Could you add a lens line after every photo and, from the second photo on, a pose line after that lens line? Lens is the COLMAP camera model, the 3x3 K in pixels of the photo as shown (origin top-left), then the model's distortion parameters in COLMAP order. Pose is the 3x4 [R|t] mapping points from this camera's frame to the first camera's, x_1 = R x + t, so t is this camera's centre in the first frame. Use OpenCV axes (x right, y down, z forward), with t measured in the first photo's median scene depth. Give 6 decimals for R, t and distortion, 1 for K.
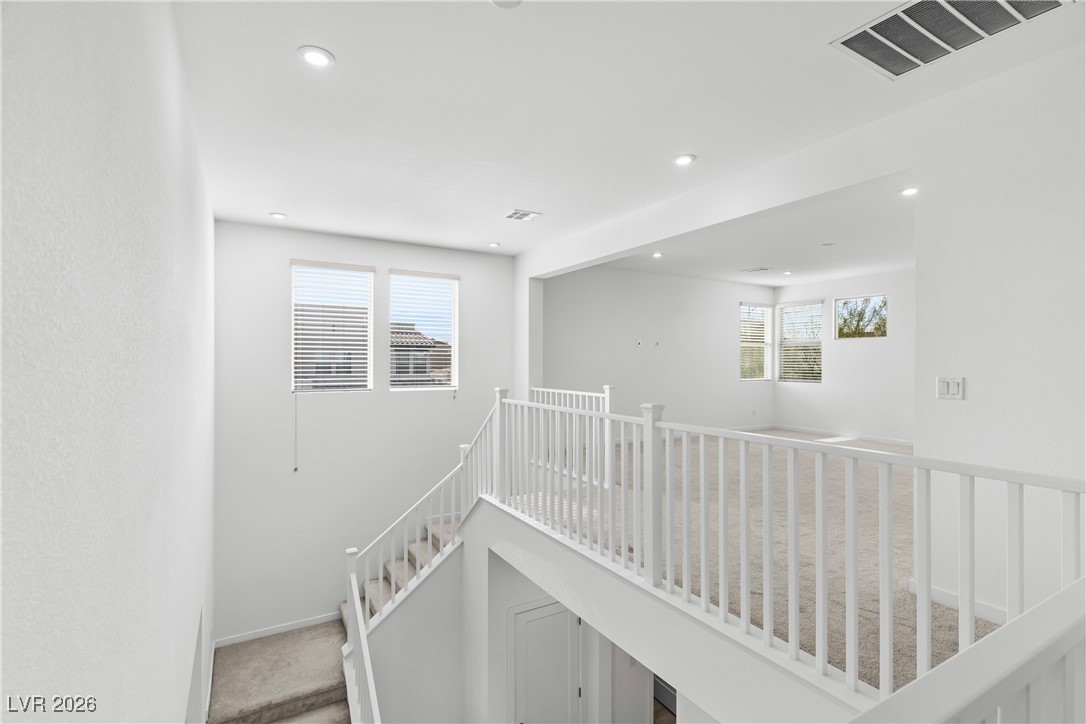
lens RADIAL K [[518.7, 0, 546.5], [0, 518.7, 363.9], [0, 0, 1]] dist [0.002369, -0.000976]
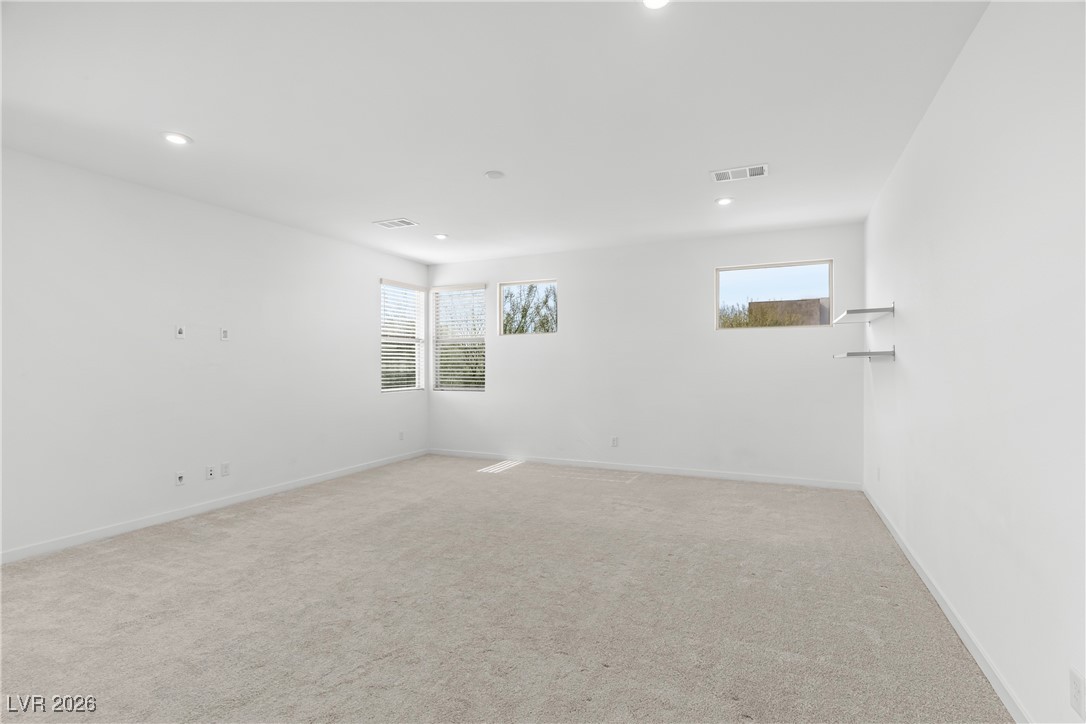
lens RADIAL K [[518.7, 0, 542.6], [0, 518.7, 366.5], [0, 0, 1]] dist [0.002369, -0.000976]
pose [[0.824055, -0.008456, 0.566447, 0.152258], [0.010428, 0.999946, -0.000243, 0.000528], [-0.566414, 0.006107, 0.824098, 0.294551]]
